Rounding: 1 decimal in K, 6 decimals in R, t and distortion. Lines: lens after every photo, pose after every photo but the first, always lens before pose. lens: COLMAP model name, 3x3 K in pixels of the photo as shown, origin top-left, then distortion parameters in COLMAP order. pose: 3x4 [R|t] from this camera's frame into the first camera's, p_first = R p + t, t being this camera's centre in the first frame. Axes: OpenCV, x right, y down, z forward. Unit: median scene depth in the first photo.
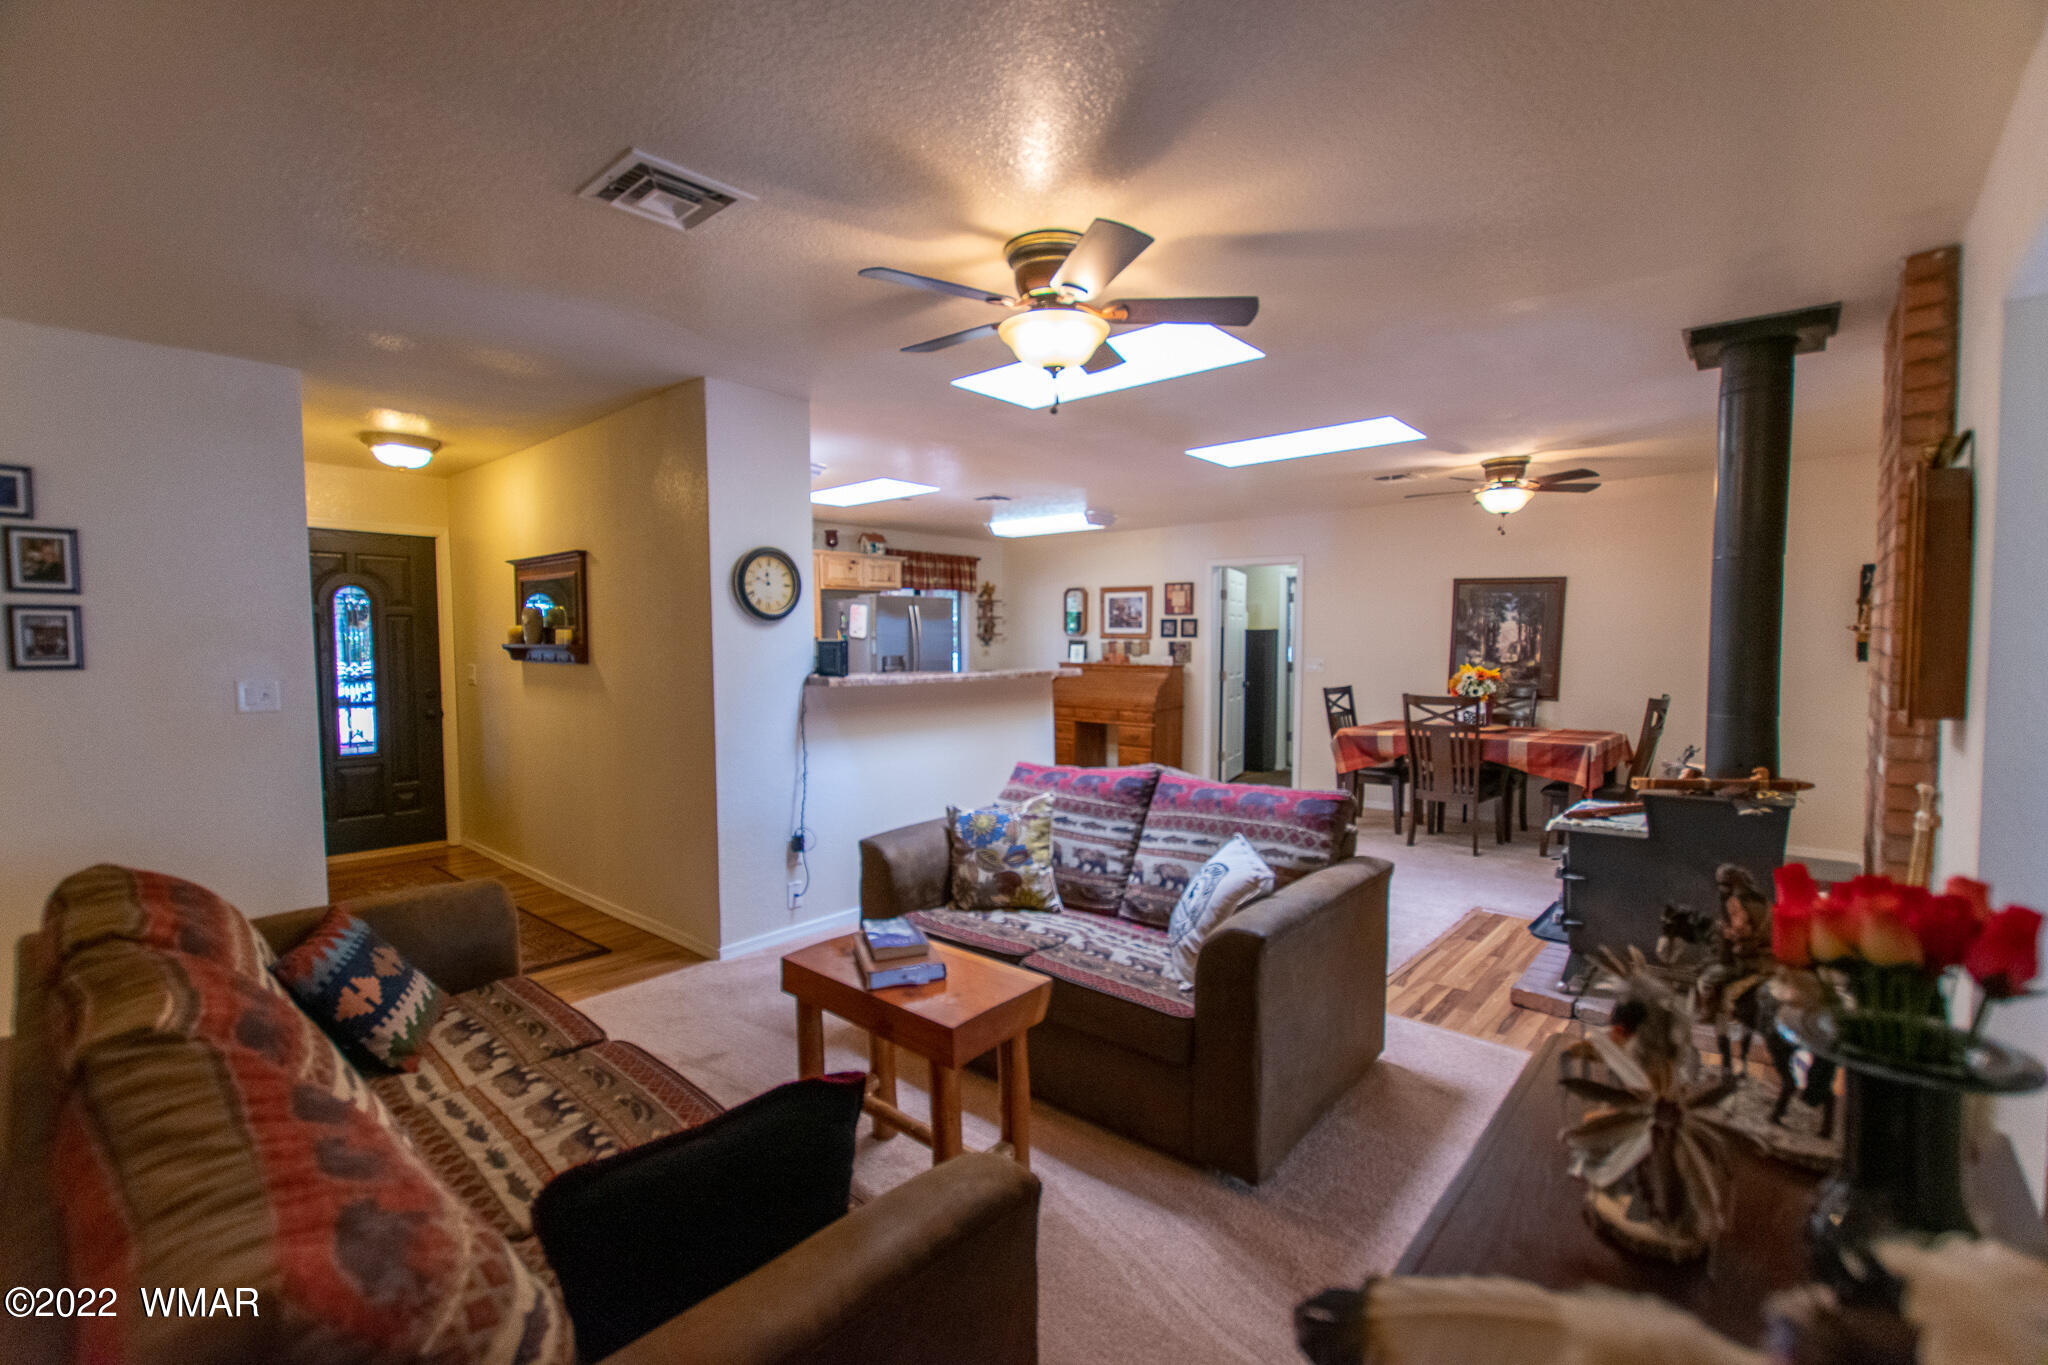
lens RADIAL K [[888.0, 0, 1028.0], [0, 888.0, 691.9], [0, 0, 1]] dist [0.002796, -0.000067]
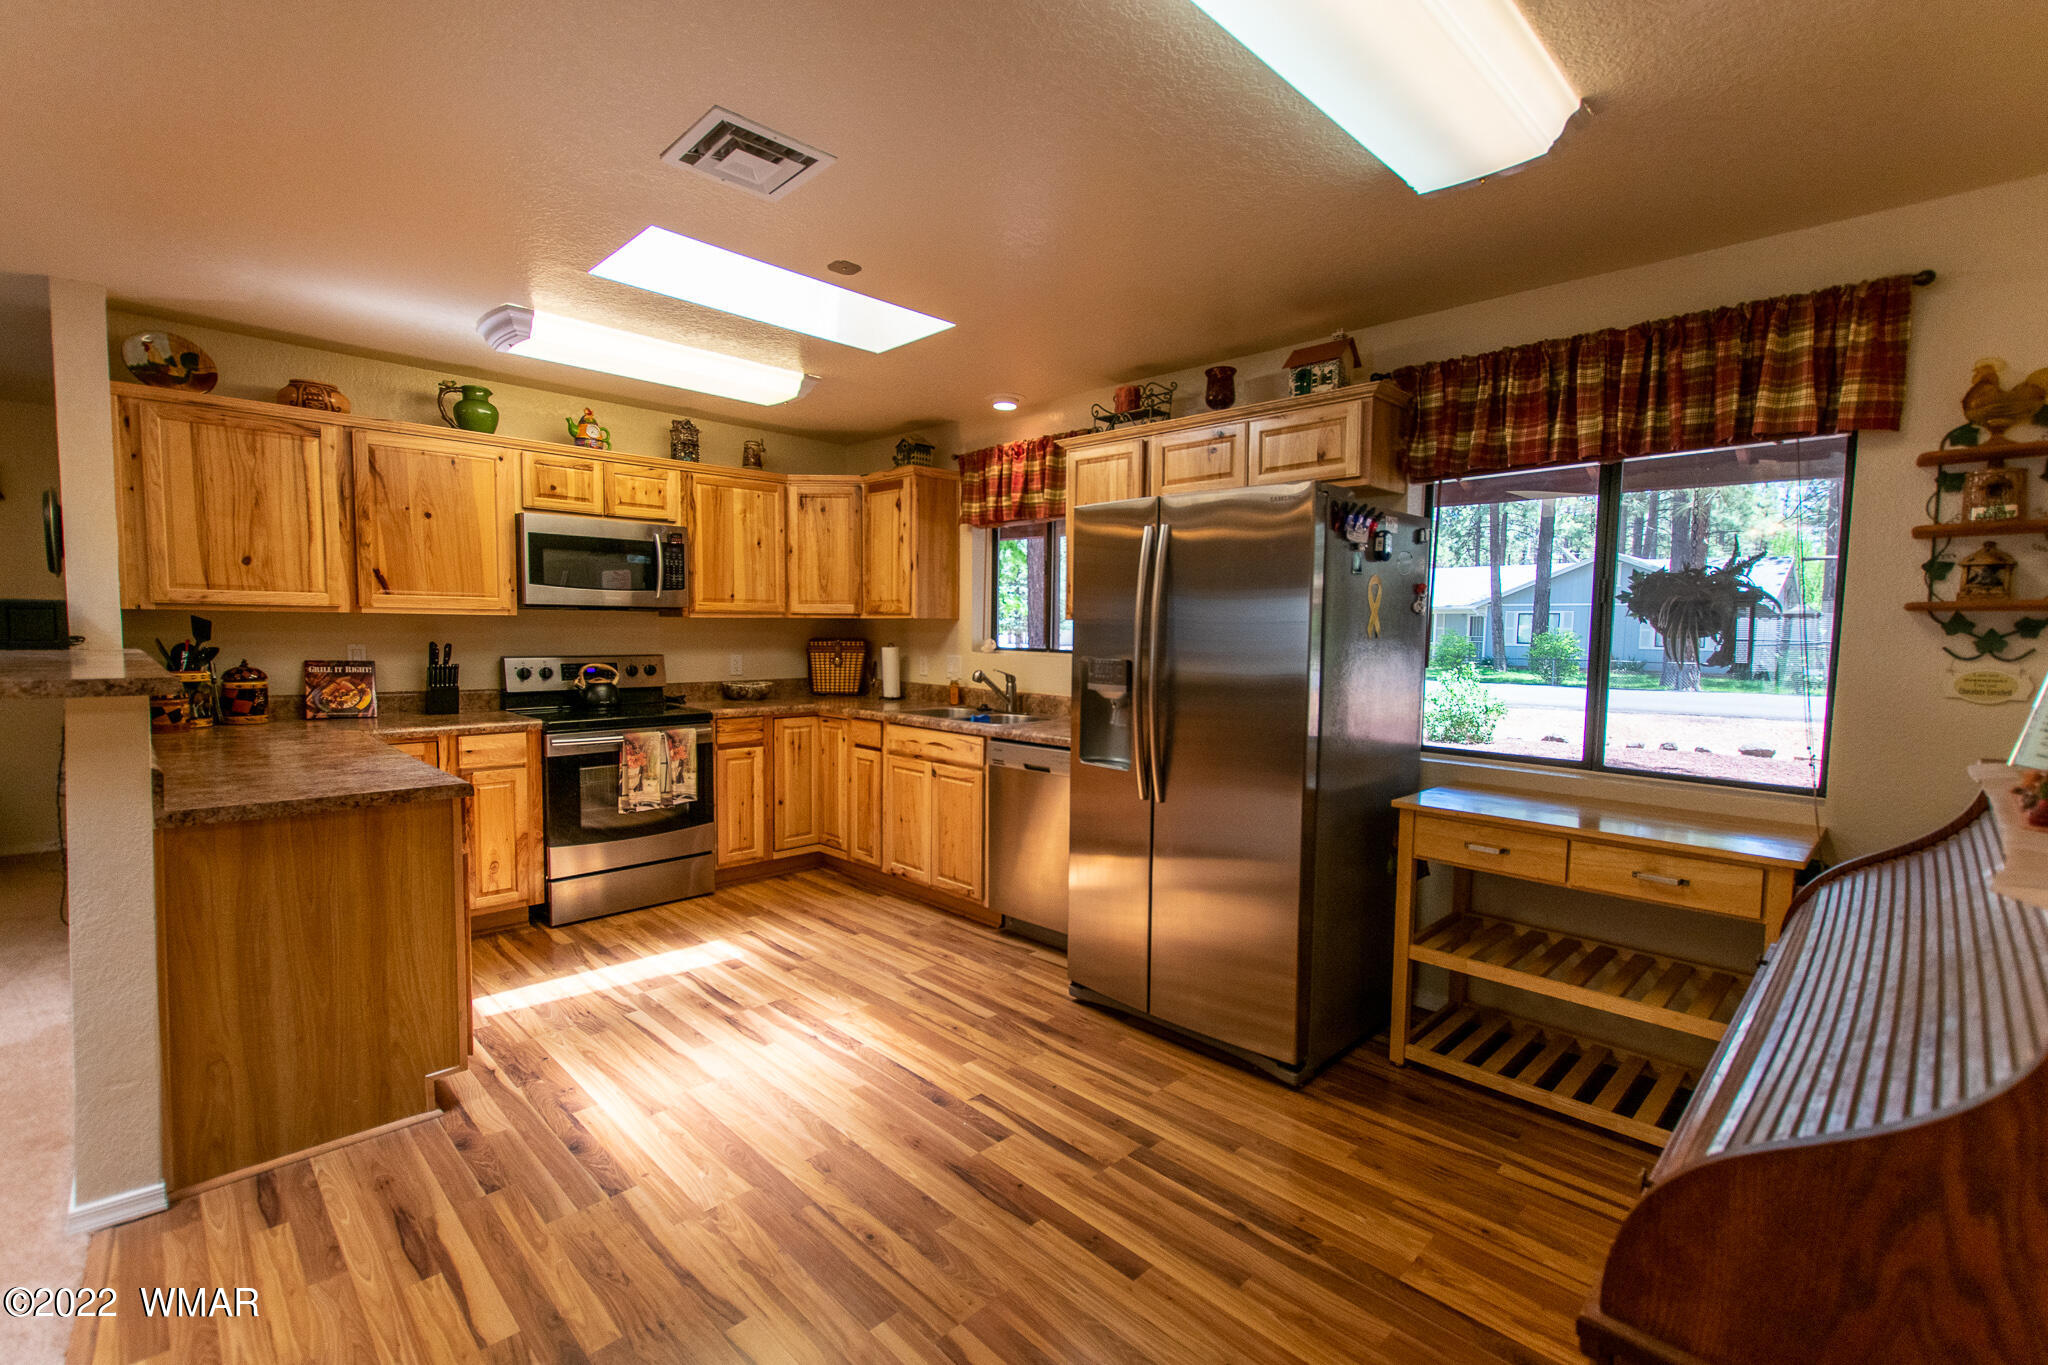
lens RADIAL K [[905.5, 0, 1032.9], [0, 905.5, 691.2], [0, 0, 1]] dist [0.003632, 0.000040]
pose [[-0.058953, 0.075874, -0.995373, 0.338341], [-0.075574, 0.993907, 0.080238, -0.074760], [0.995396, 0.079955, -0.052859, 1.330116]]
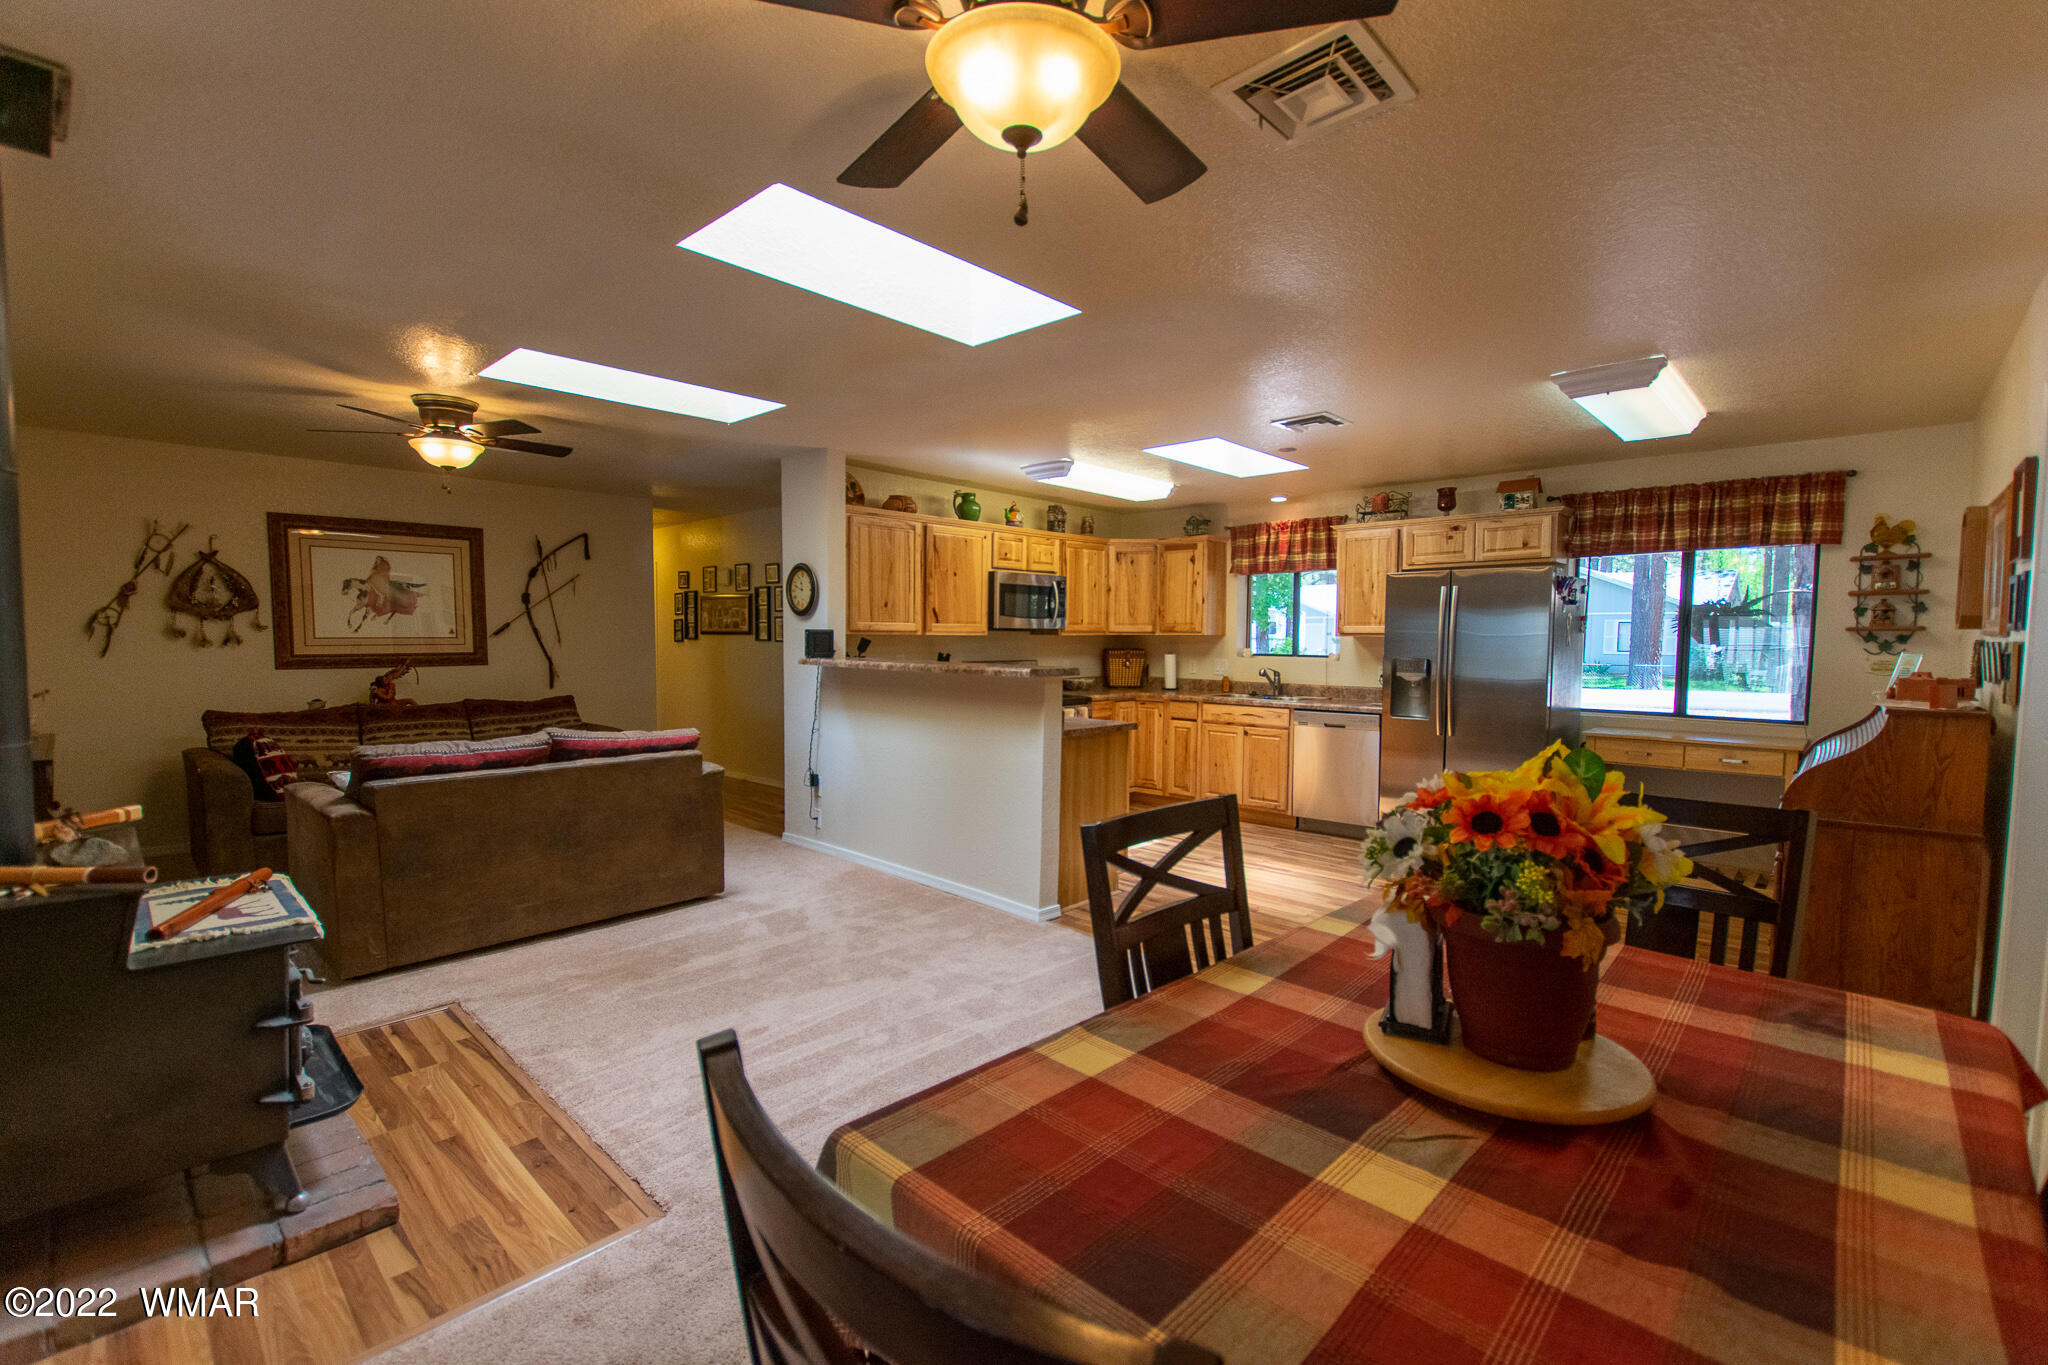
lens RADIAL K [[888.0, 0, 1028.0], [0, 888.0, 691.9], [0, 0, 1]] dist [0.002796, -0.000067]
pose [[-0.028910, 0.067261, -0.997316, 0.761392], [-0.069019, 0.995218, 0.069120, -0.055674], [0.997196, 0.070832, -0.024130, 0.958146]]
